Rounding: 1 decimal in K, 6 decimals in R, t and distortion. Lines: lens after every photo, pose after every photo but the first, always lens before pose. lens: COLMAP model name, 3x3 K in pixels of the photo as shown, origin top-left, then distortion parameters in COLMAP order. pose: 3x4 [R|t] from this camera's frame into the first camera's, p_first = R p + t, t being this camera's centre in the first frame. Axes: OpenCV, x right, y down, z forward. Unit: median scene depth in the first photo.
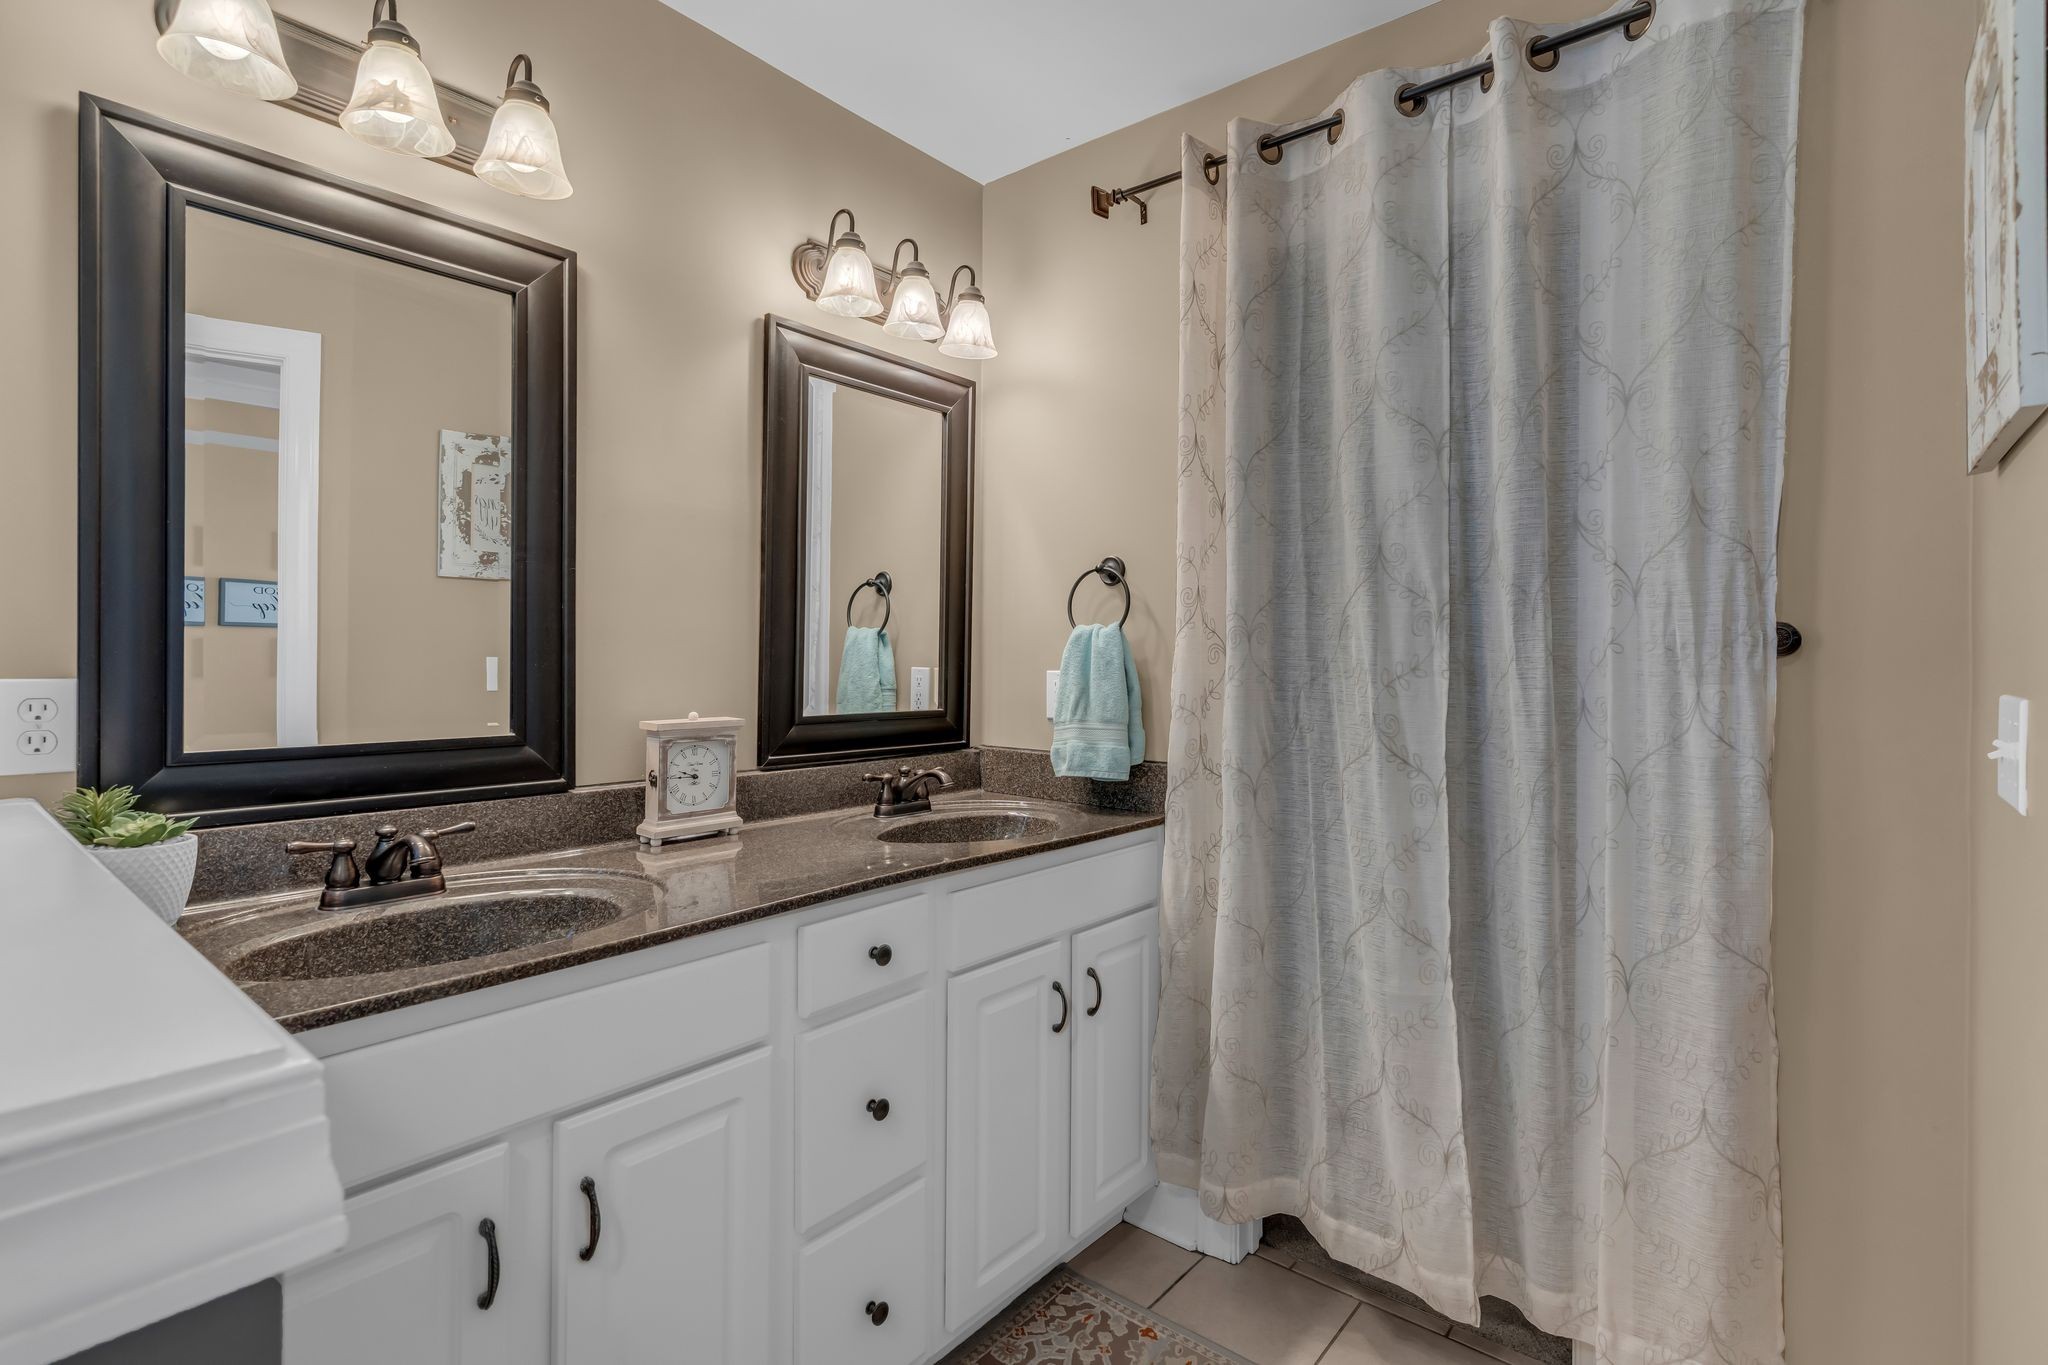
lens RADIAL K [[977.6, 0, 1025.2], [0, 977.6, 669.2], [0, 0, 1]] dist [-0.002316, 0.002802]
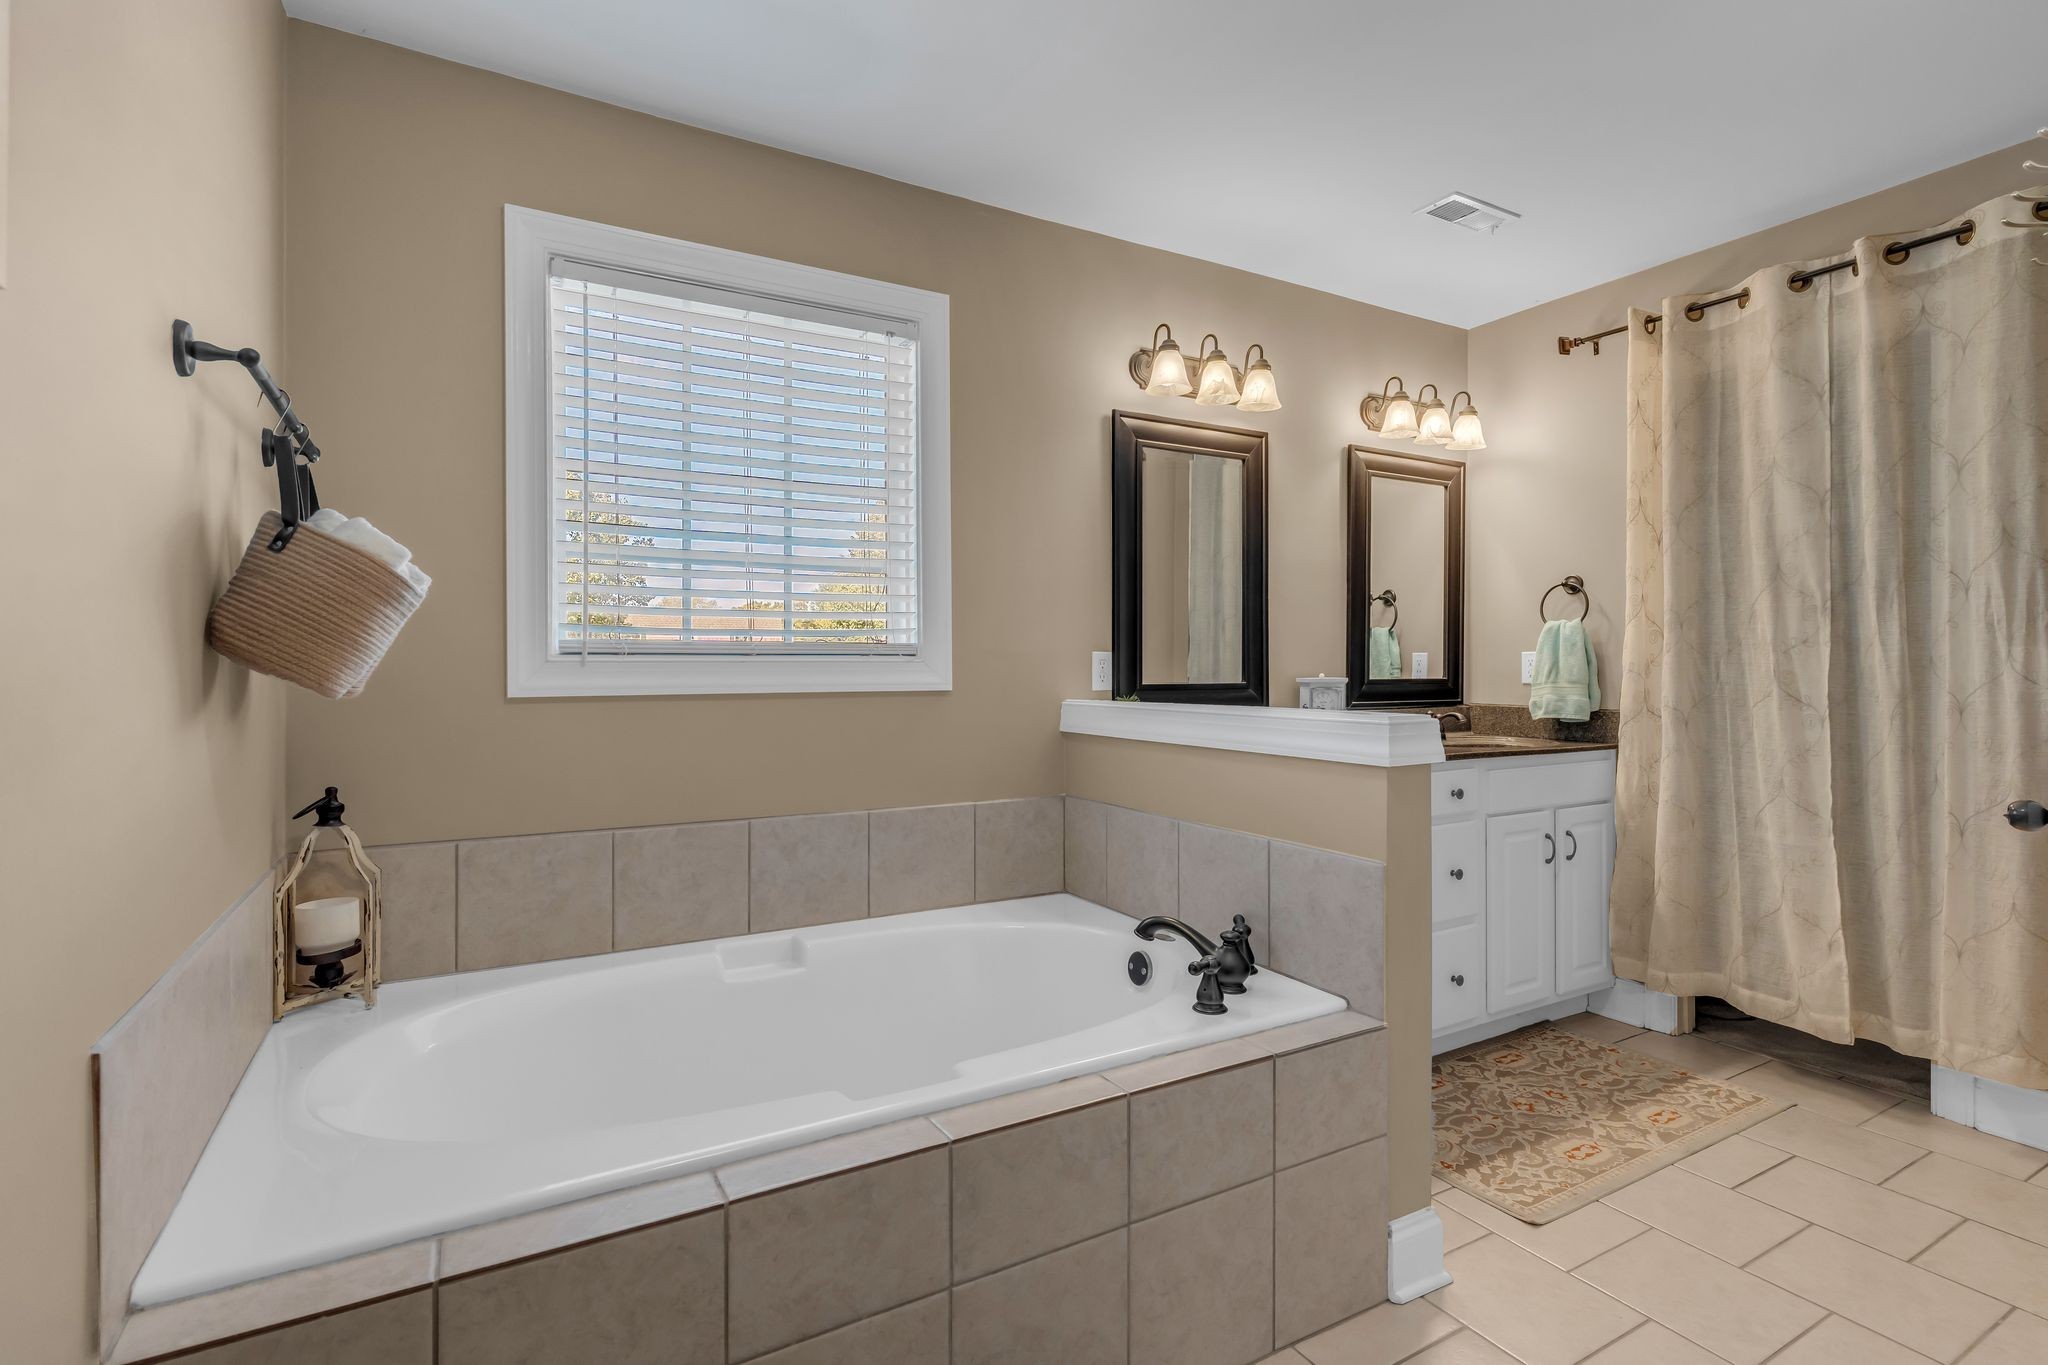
lens RADIAL K [[977.6, 0, 1017.6], [0, 977.6, 675.4], [0, 0, 1]] dist [-0.002316, 0.002802]
pose [[0.935040, -0.006788, -0.354476, -0.230127], [0.005511, 0.999974, -0.004612, 0.053826], [0.354499, 0.002359, 0.935054, -0.916980]]
